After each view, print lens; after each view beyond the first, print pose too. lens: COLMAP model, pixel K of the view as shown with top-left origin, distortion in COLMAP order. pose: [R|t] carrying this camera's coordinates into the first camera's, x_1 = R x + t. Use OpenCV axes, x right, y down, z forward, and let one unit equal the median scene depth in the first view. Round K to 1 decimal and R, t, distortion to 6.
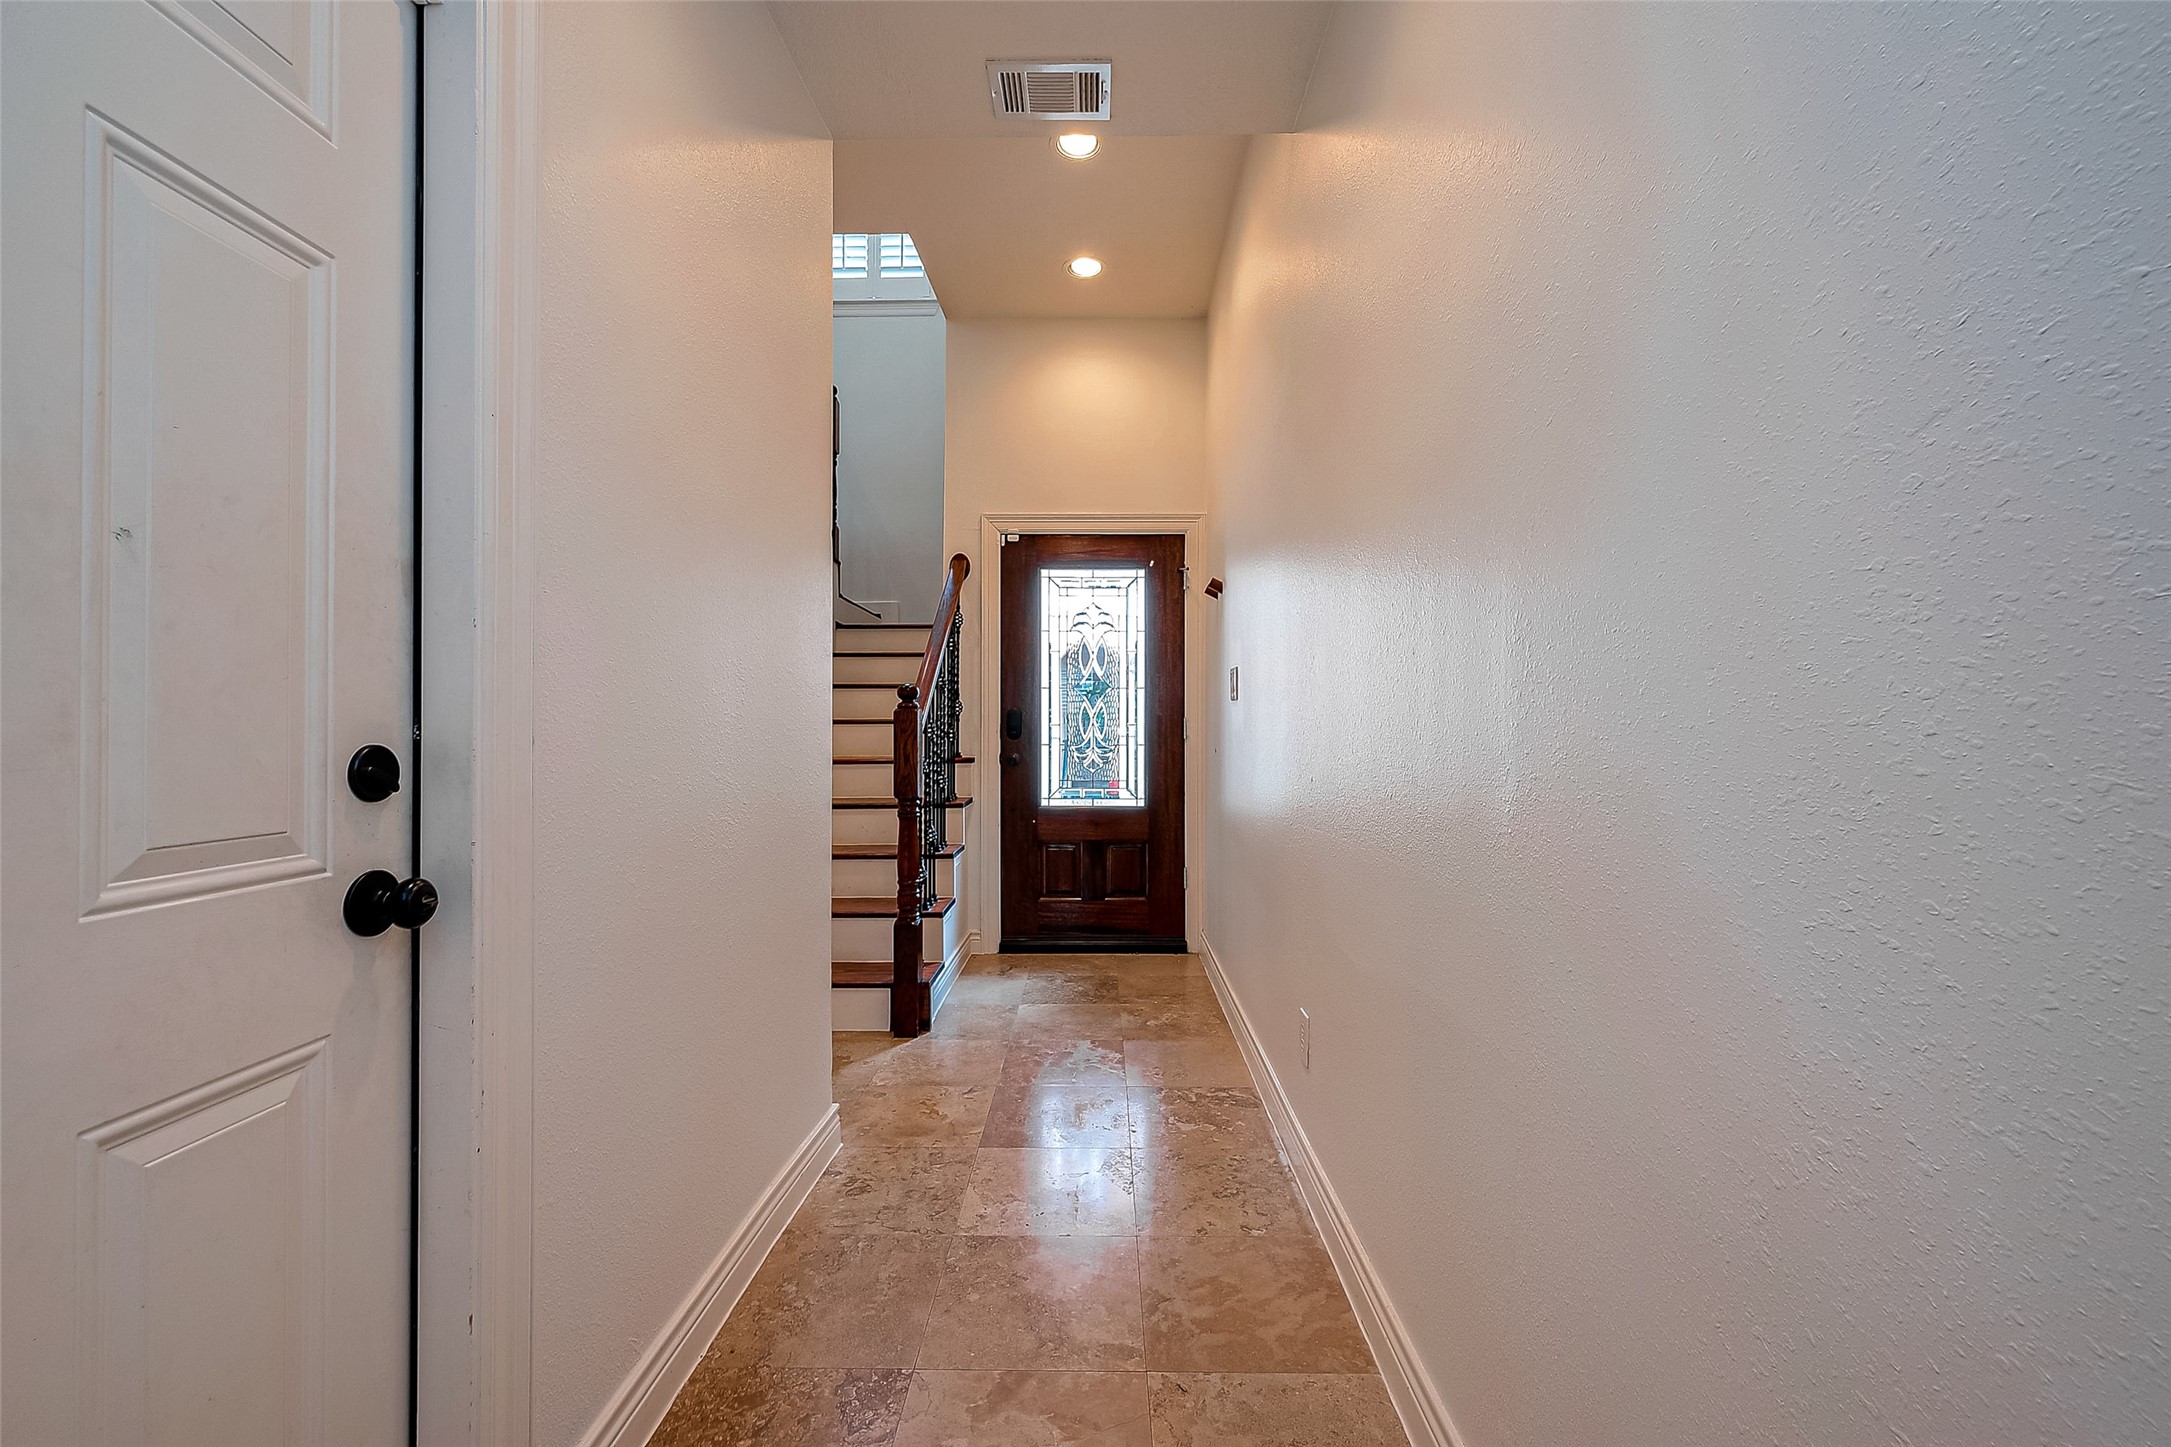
lens RADIAL K [[877.3, 0, 1086.2], [0, 877.3, 720.7], [0, 0, 1]] dist [-0.001290, -0.000131]
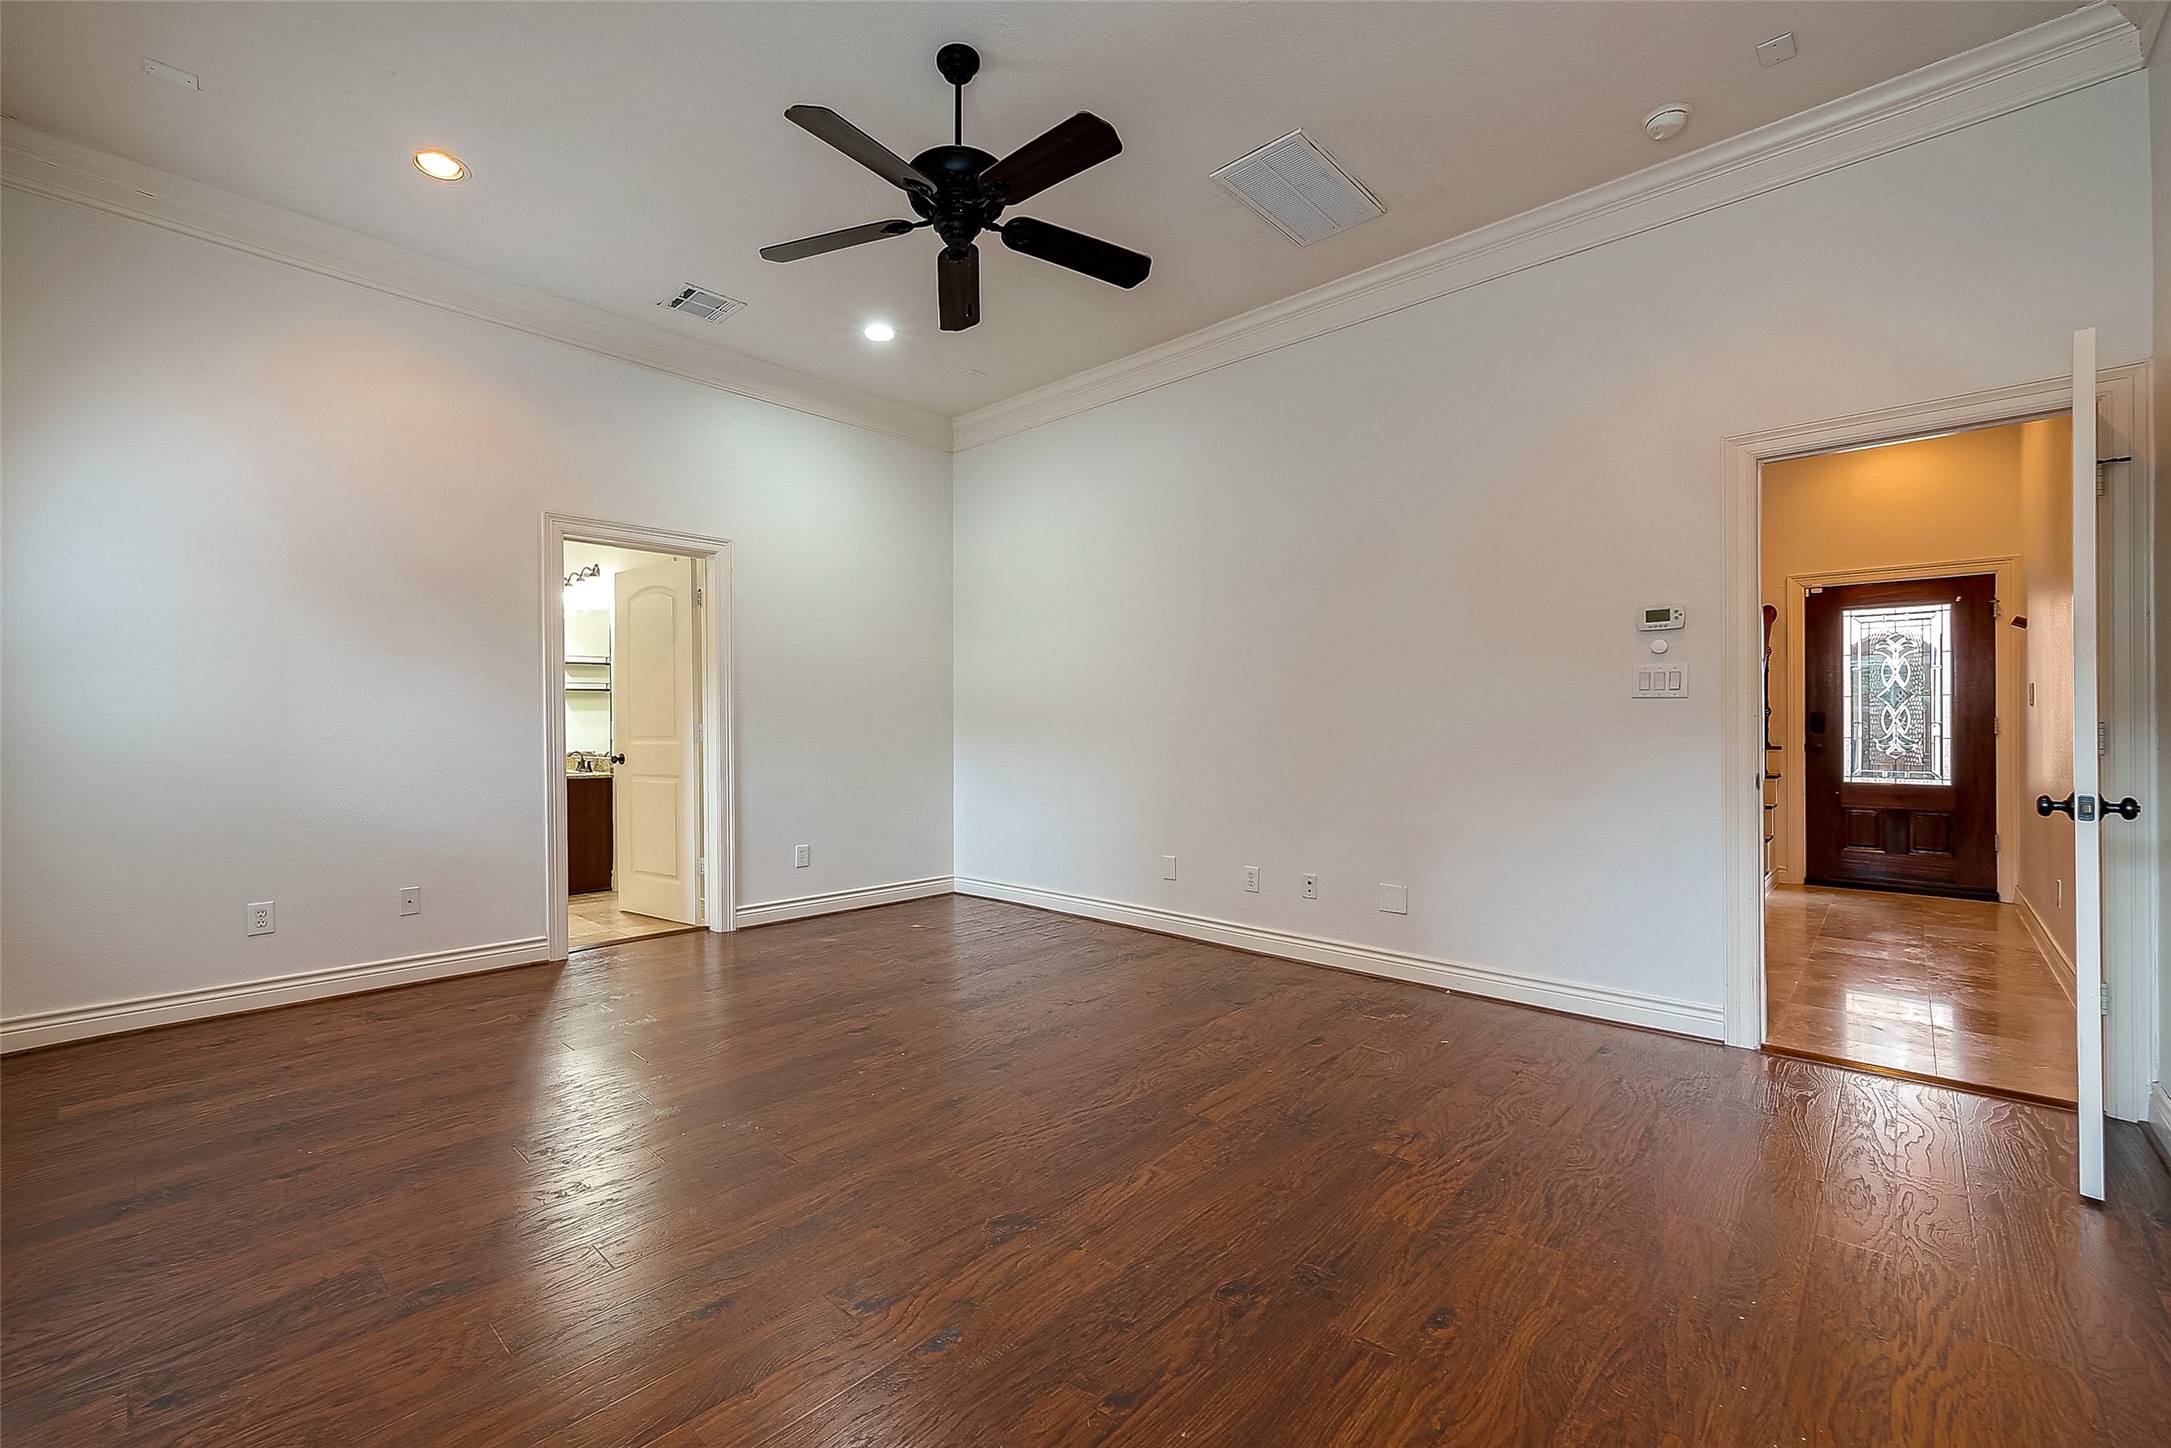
lens RADIAL K [[832.0, 0, 1083.5], [0, 832.0, 723.5], [0, 0, 1]] dist [-0.002186, -0.000038]
pose [[0.720426, -0.001492, -0.693531, -0.006715], [0.001027, 0.999999, -0.001084, 0.005600], [0.693531, 0.000068, 0.720426, -0.780877]]
